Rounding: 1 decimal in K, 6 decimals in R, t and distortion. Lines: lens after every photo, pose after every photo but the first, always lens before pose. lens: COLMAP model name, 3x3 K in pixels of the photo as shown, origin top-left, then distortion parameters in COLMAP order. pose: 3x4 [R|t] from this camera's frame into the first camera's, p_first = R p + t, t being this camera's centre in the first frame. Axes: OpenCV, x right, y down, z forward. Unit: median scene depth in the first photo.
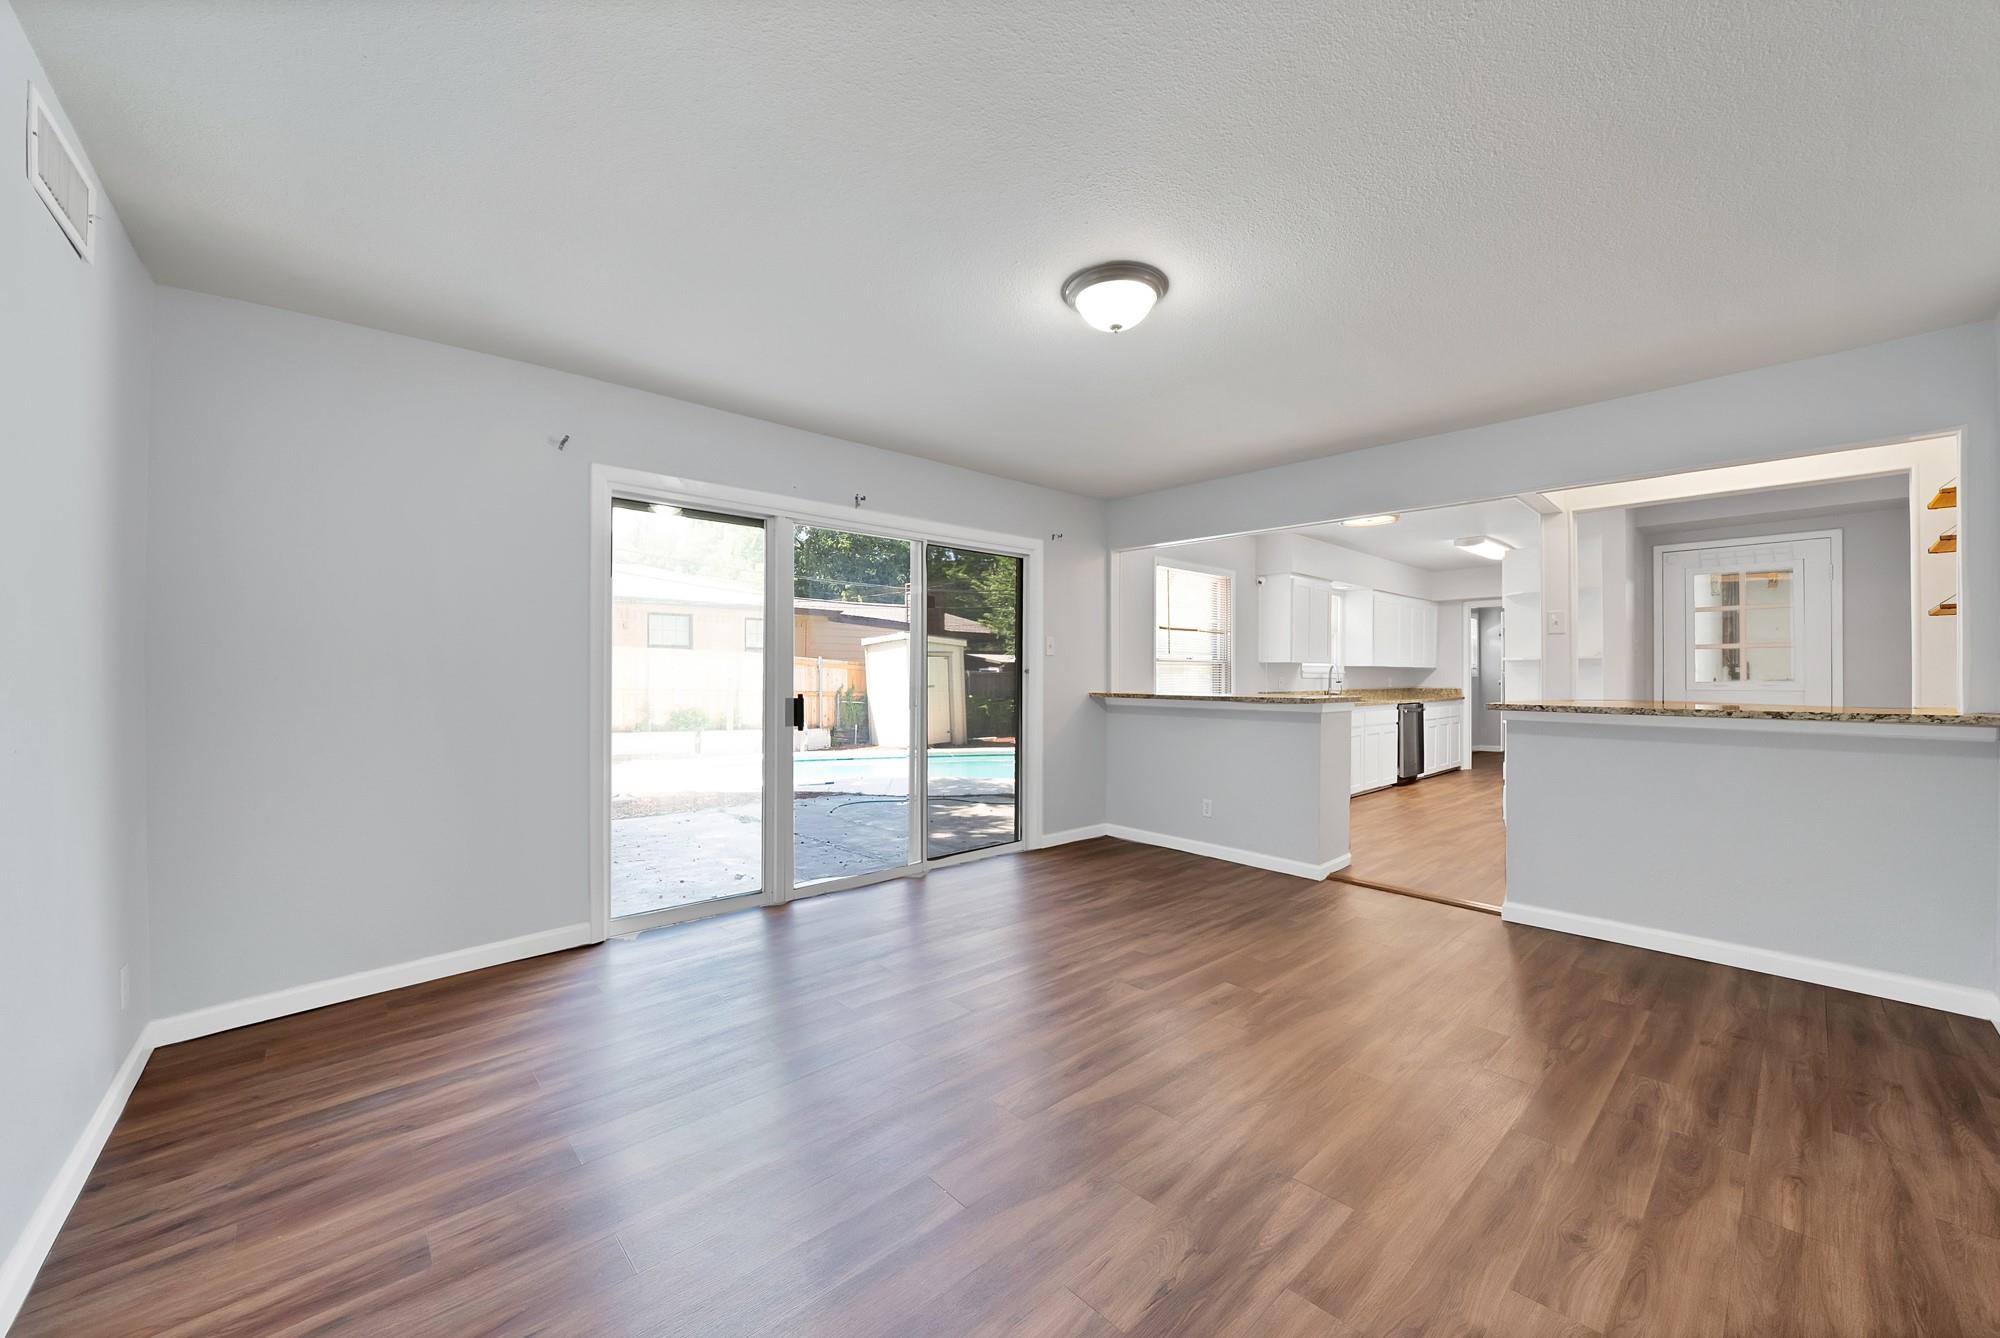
lens RADIAL K [[754.0, 0, 1003.3], [0, 754.0, 680.5], [0, 0, 1]] dist [-0.017893, 0.000472]
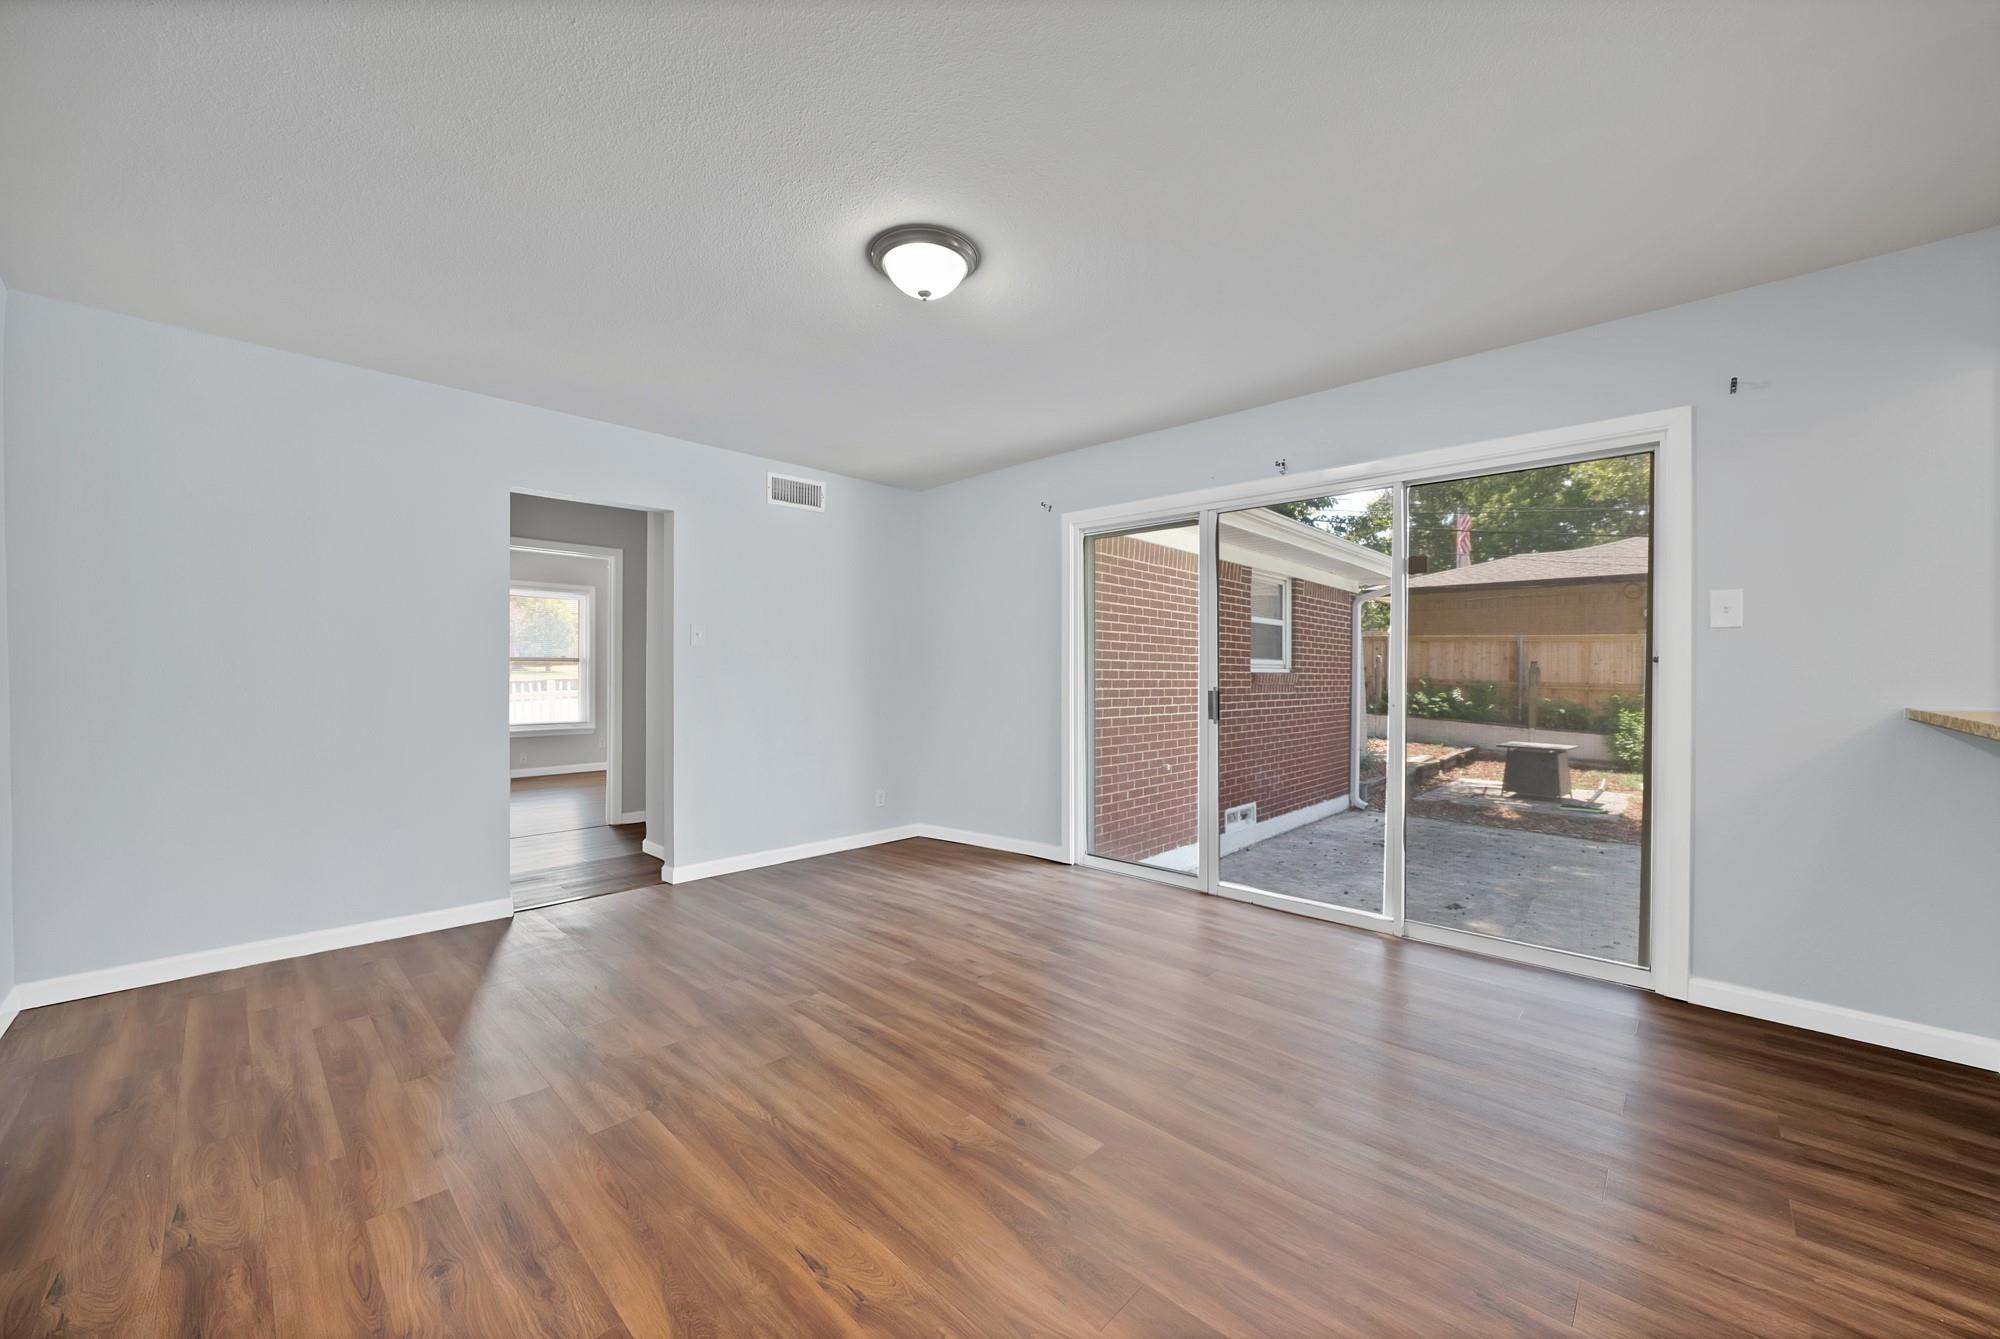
lens RADIAL K [[761.2, 0, 996.1], [0, 761.2, 672.3], [0, 0, 1]] dist [-0.016980, 0.000498]
pose [[0.065897, 0.001702, -0.997825, 0.535392], [-0.008393, 0.999964, 0.001151, 0.000566], [0.997791, 0.008299, 0.065909, 0.496994]]
